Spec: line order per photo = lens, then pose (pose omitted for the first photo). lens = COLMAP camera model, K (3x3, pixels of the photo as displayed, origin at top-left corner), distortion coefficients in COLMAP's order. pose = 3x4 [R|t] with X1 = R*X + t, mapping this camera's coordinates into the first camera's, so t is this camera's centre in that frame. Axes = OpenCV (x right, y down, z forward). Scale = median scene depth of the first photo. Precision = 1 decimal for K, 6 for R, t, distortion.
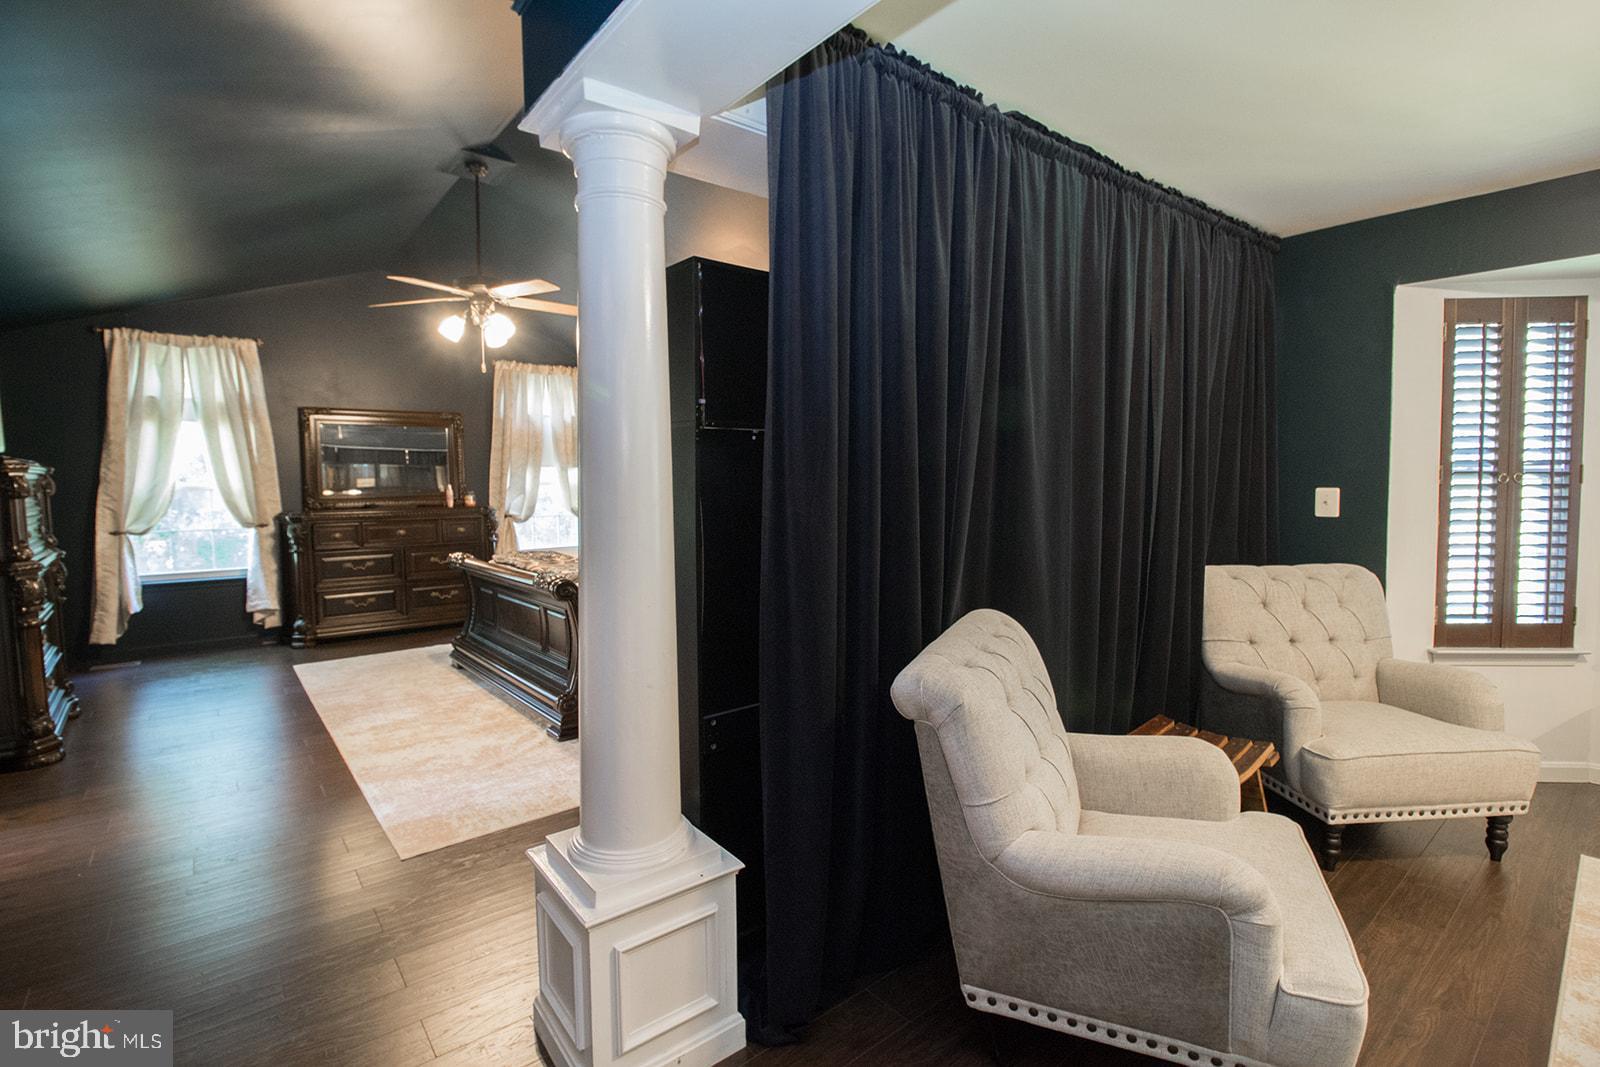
lens RADIAL K [[732.0, 0, 809.6], [0, 732.0, 527.9], [0, 0, 1]] dist [-0.003839, -0.010158]
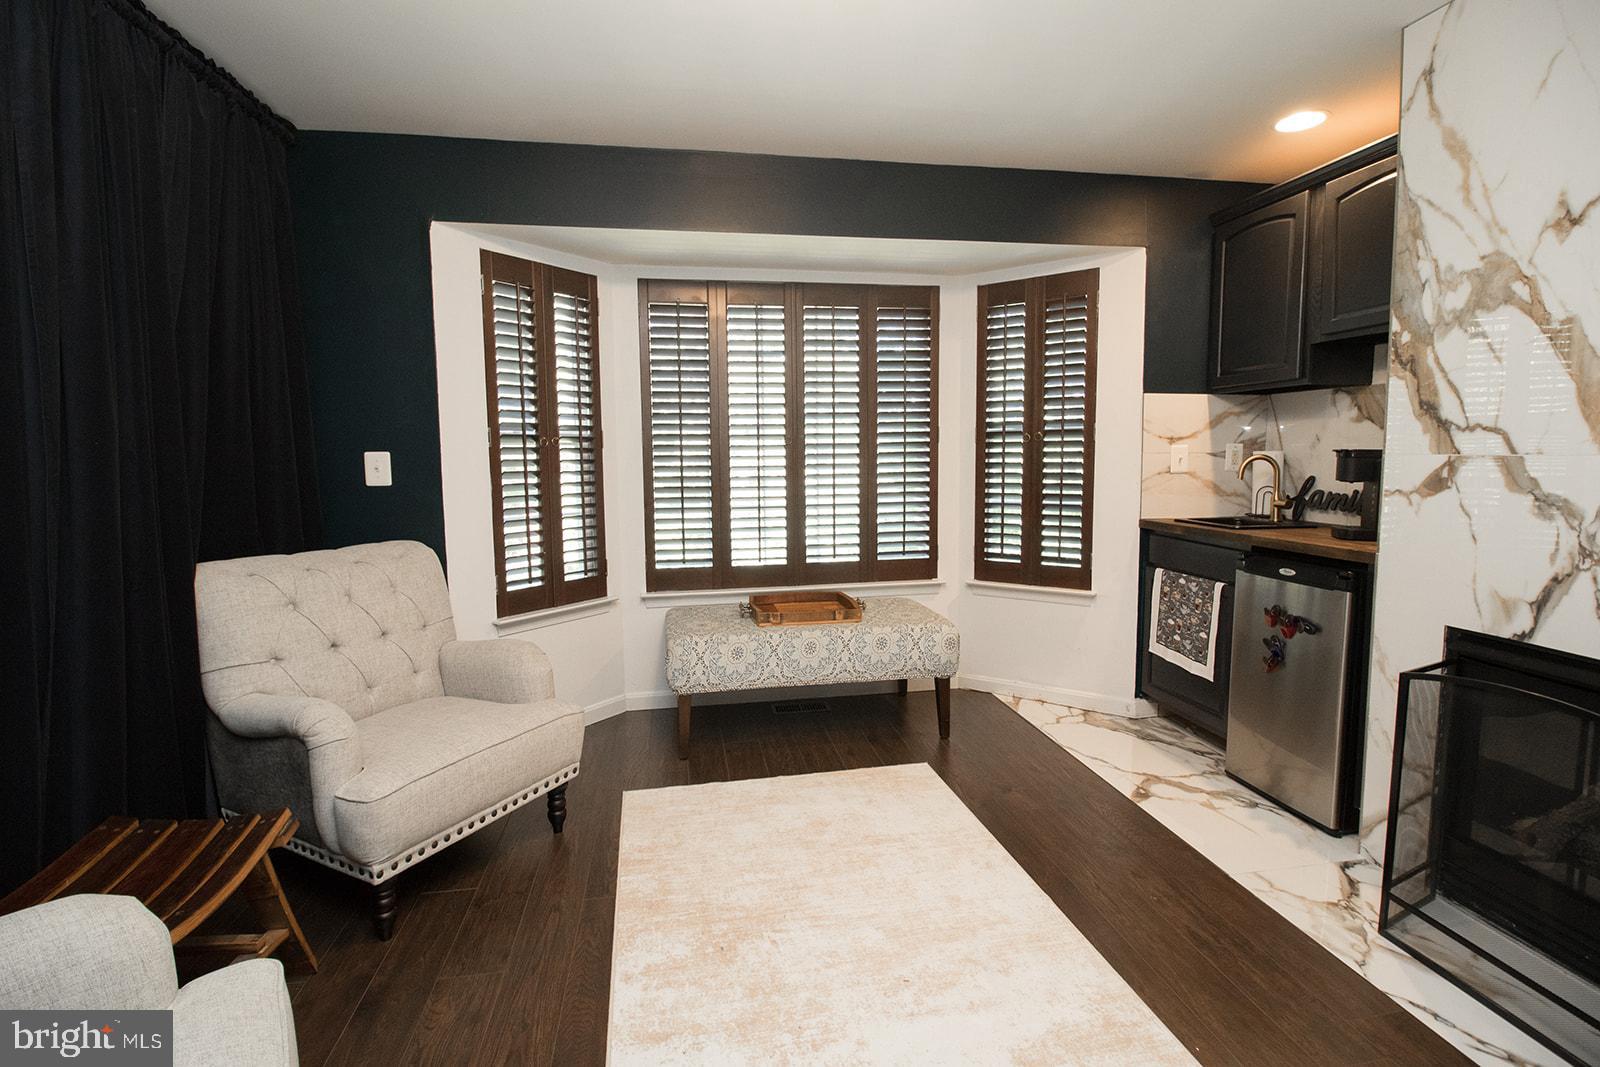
lens RADIAL K [[732.0, 0, 790.5], [0, 732.0, 516.7], [0, 0, 1]] dist [-0.003839, -0.010158]
pose [[0.502130, -0.066186, 0.862255, 0.240095], [0.056978, 0.997432, 0.043382, 0.011385], [-0.862913, 0.027347, 0.504612, 0.183326]]
